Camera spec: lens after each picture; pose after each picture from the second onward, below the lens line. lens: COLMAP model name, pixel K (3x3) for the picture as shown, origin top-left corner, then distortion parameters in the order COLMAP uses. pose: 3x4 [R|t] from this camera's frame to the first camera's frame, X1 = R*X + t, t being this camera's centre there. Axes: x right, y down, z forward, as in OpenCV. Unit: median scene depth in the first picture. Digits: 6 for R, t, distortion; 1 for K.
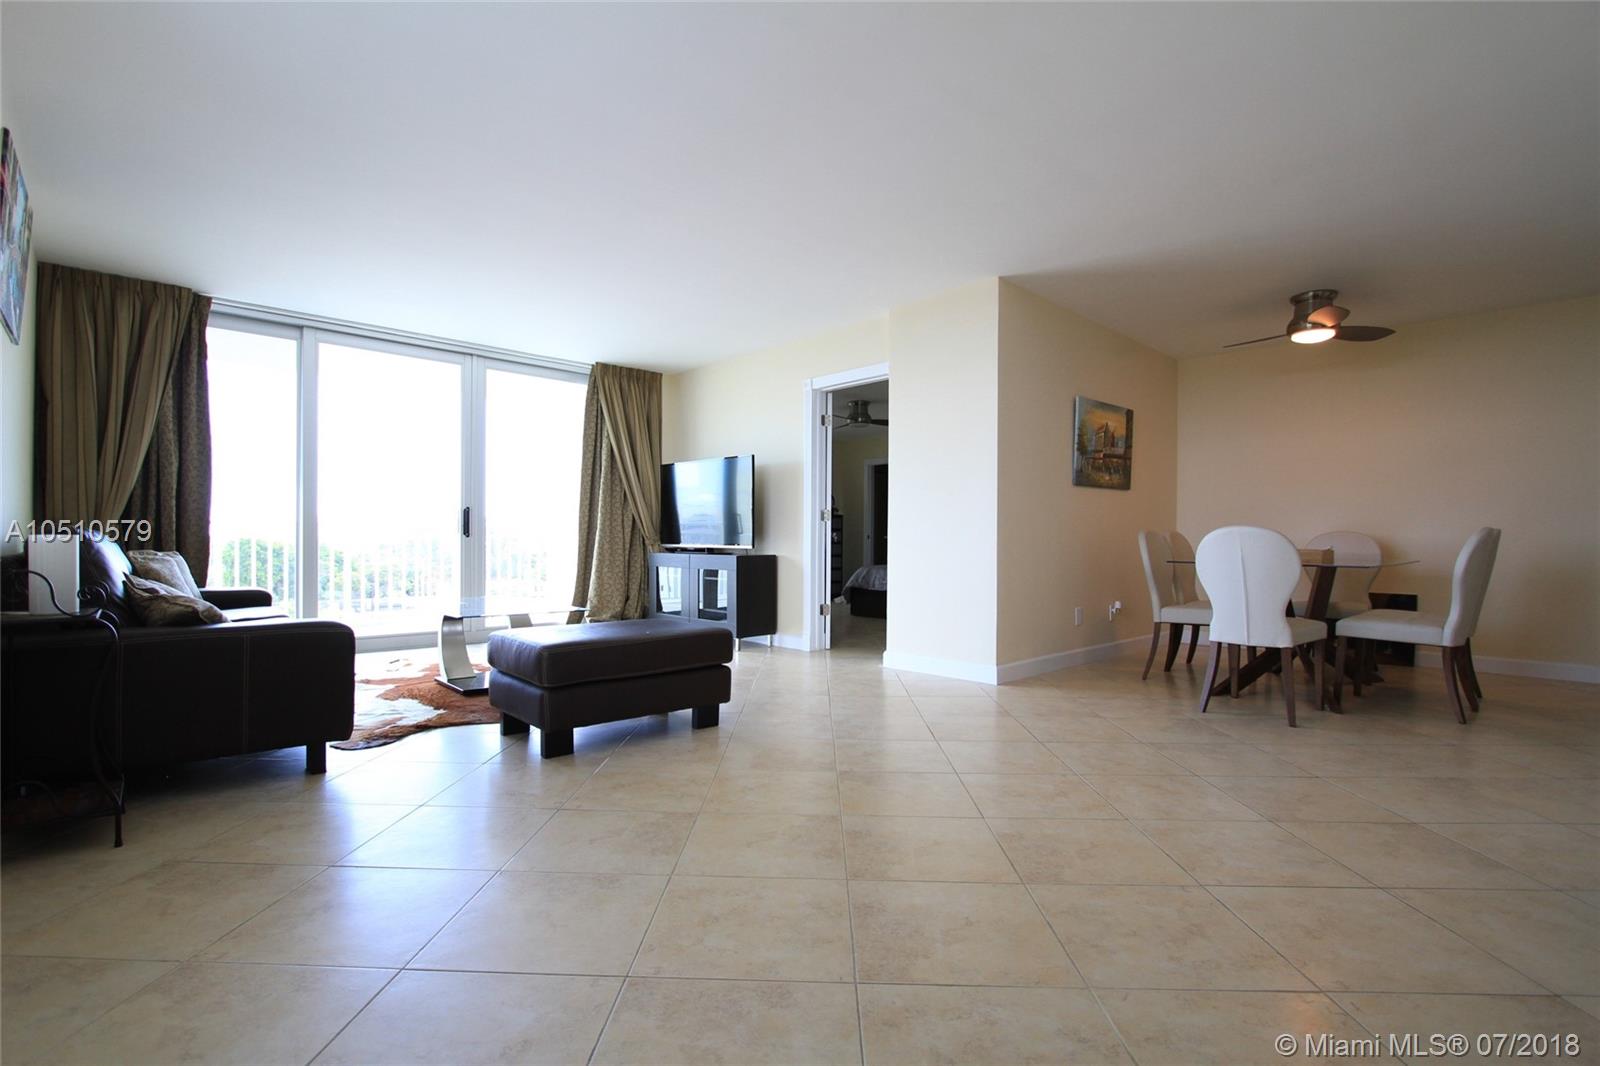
lens RADIAL K [[730.2, 0, 798.3], [0, 730.2, 538.6], [0, 0, 1]] dist [0.002597, 0.000608]
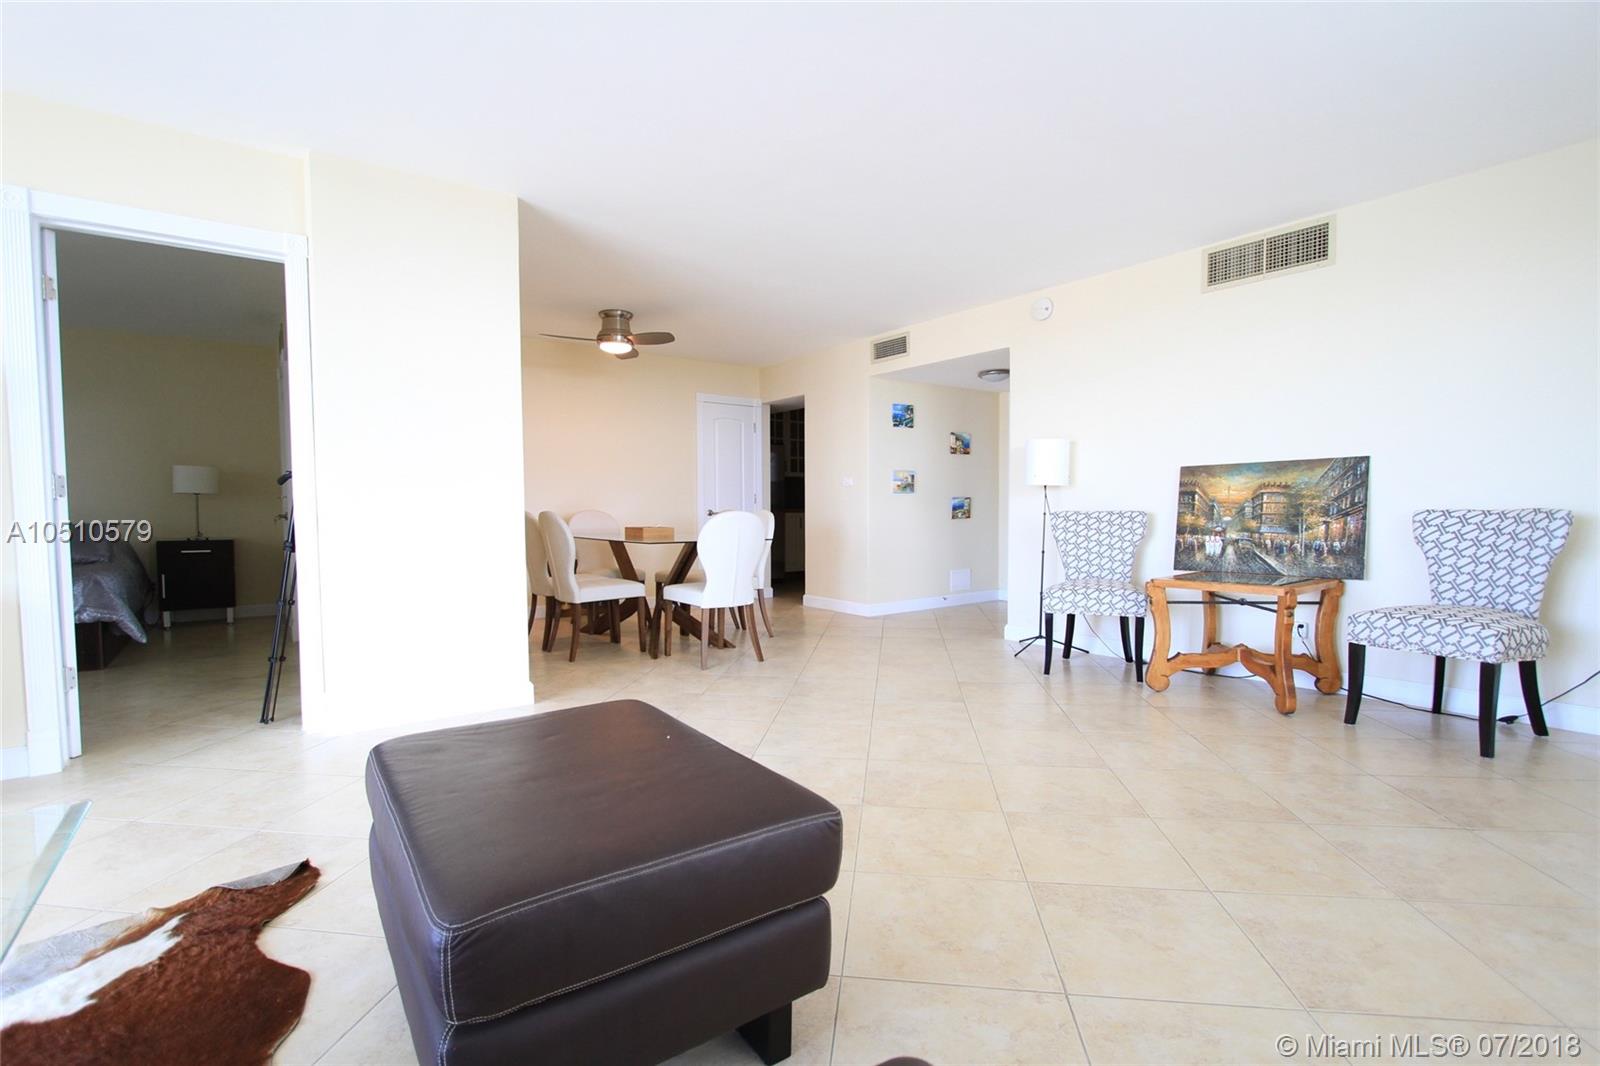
lens RADIAL K [[730.2, 0, 798.3], [0, 730.2, 538.6], [0, 0, 1]] dist [0.002597, 0.000608]
pose [[0.116223, -0.054155, 0.991746, -0.723059], [-0.000539, 0.998509, 0.054588, -0.048161], [-0.993223, -0.006879, 0.116020, 0.862250]]
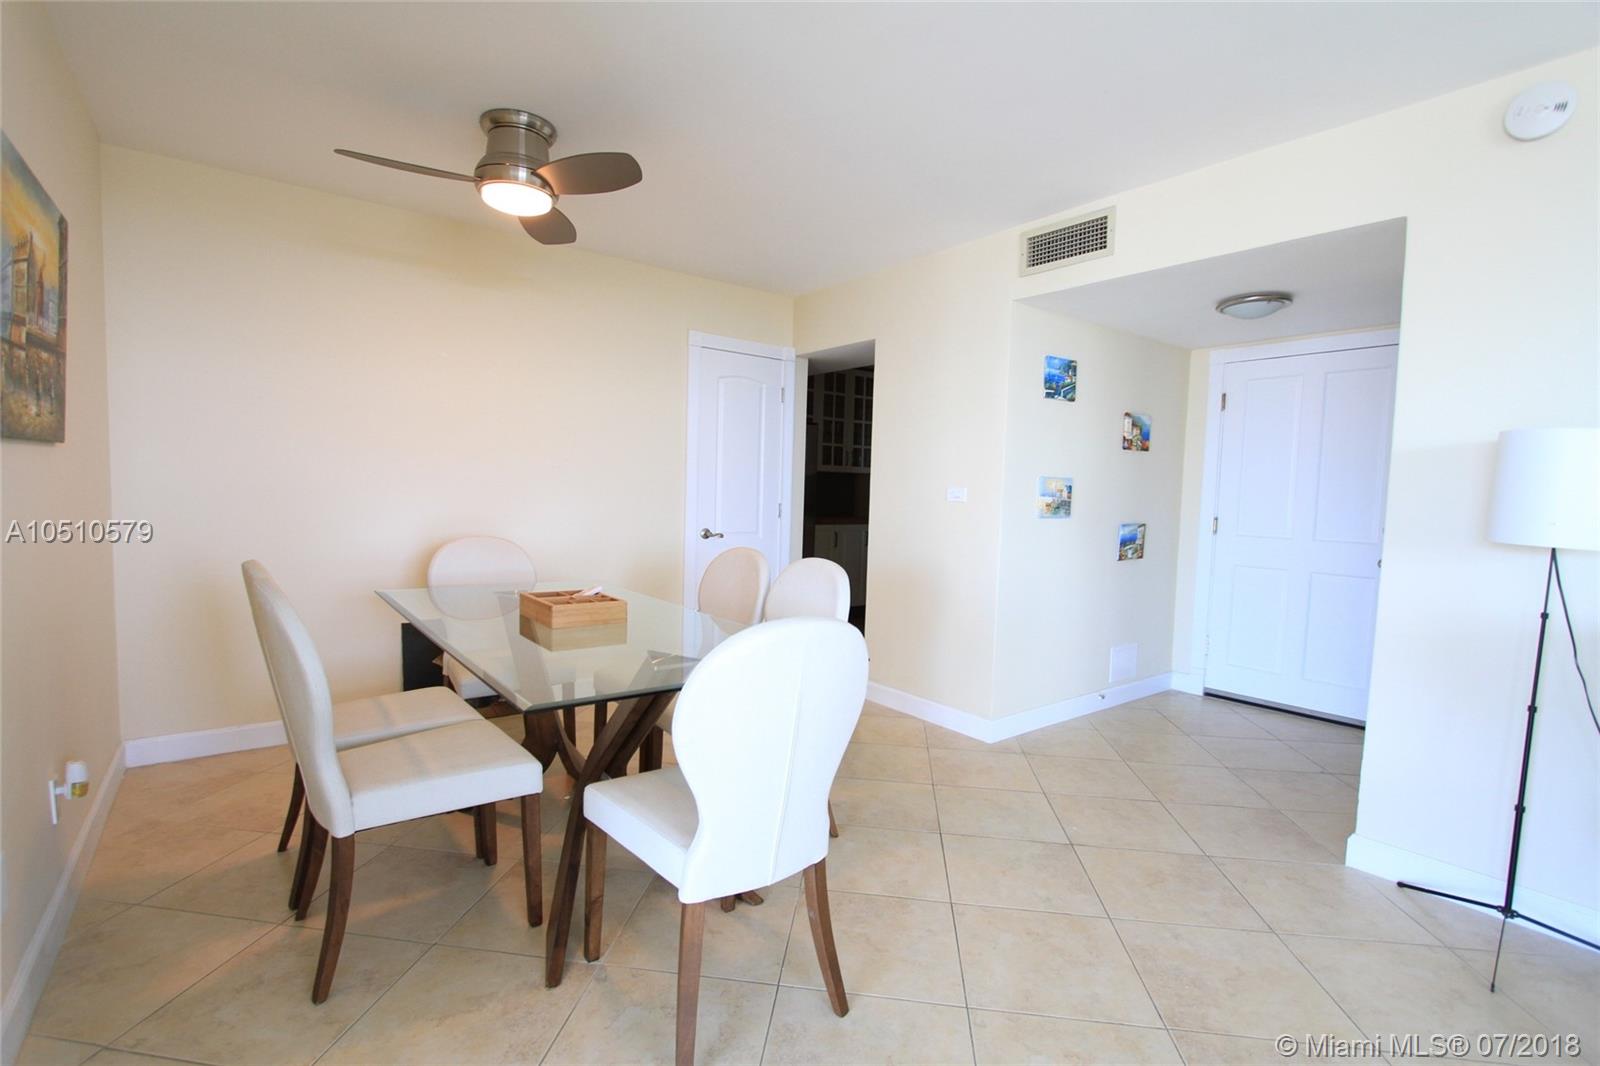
lens RADIAL K [[730.2, 0, 798.3], [0, 730.2, 538.6], [0, 0, 1]] dist [0.002597, 0.000608]
pose [[0.104756, -0.073319, 0.991792, 0.233881], [-0.034842, 0.996396, 0.077339, -0.110421], [-0.993887, -0.042658, 0.101824, 1.105383]]
